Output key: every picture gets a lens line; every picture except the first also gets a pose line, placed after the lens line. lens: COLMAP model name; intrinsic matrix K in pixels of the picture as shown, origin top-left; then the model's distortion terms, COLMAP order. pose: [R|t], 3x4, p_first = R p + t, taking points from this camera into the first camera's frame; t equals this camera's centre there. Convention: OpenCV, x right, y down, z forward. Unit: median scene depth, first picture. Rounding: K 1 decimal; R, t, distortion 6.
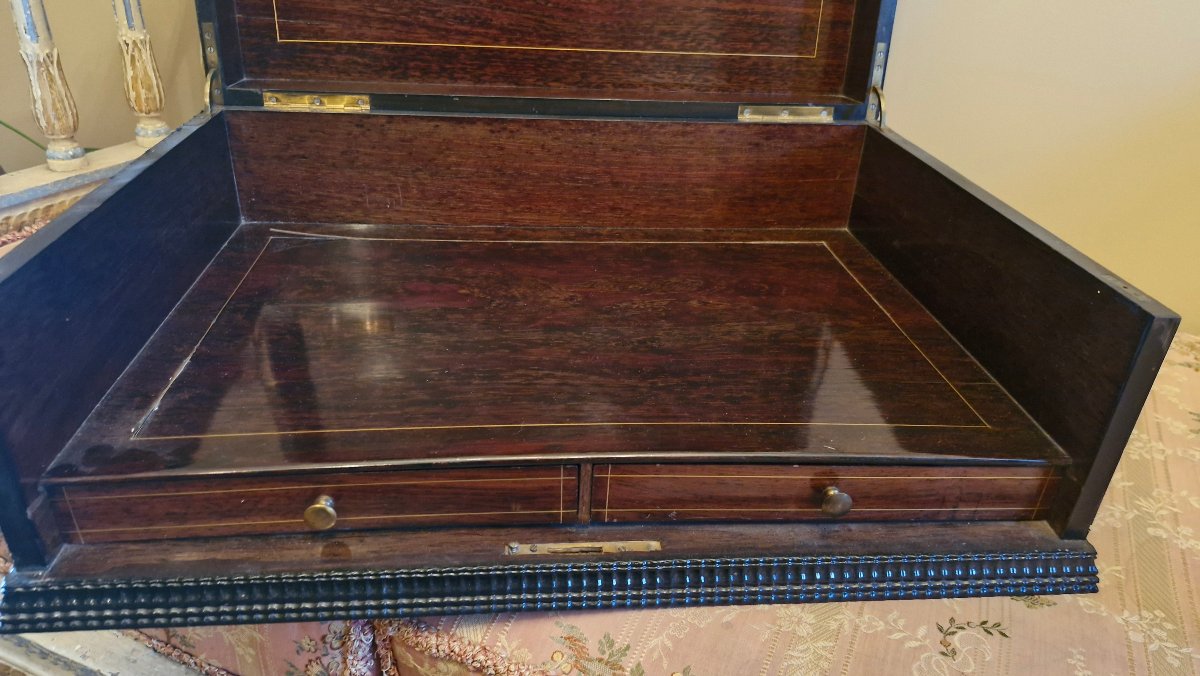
lens RADIAL K [[820.6, 0, 600.0], [0, 820.6, 338.0], [0, 0, 1]] dist [0.112076, -0.230372]
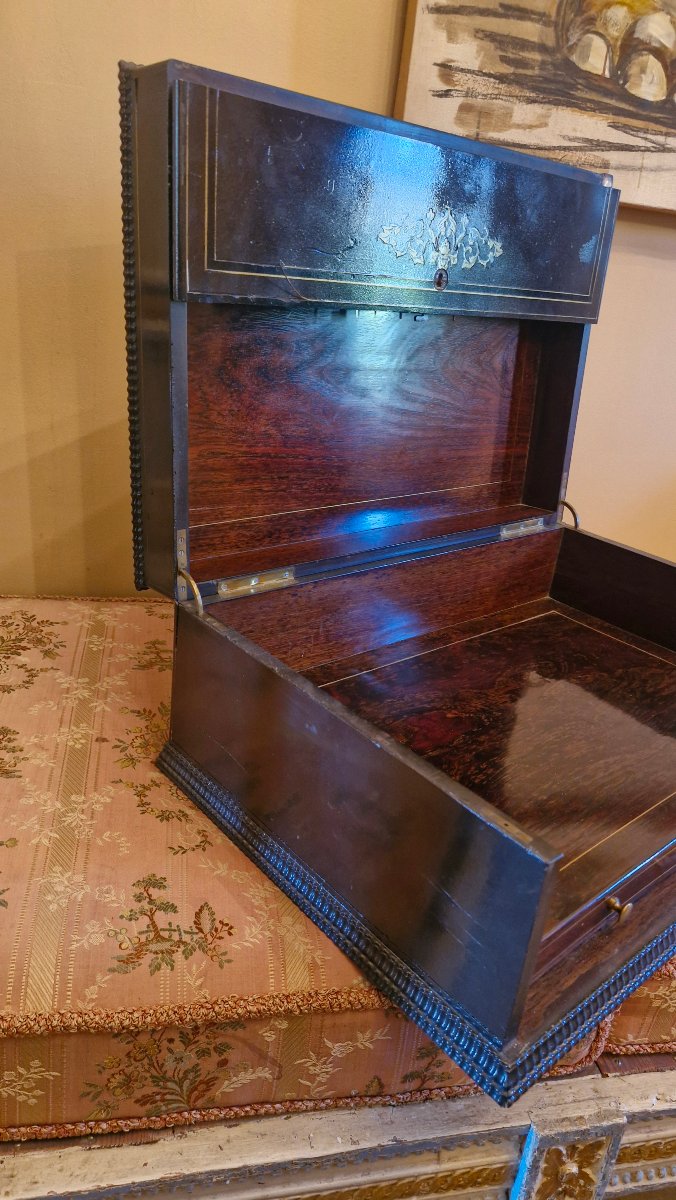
lens RADIAL K [[820.6, 0, 338.0], [0, 820.6, 600.0], [0, 0, 1]] dist [0.112076, -0.230372]
pose [[0.810693, -0.186669, 0.554916, -0.828458], [0.206583, 0.978051, 0.027205, -0.254780], [-0.547814, 0.092581, 0.831462, 0.026900]]
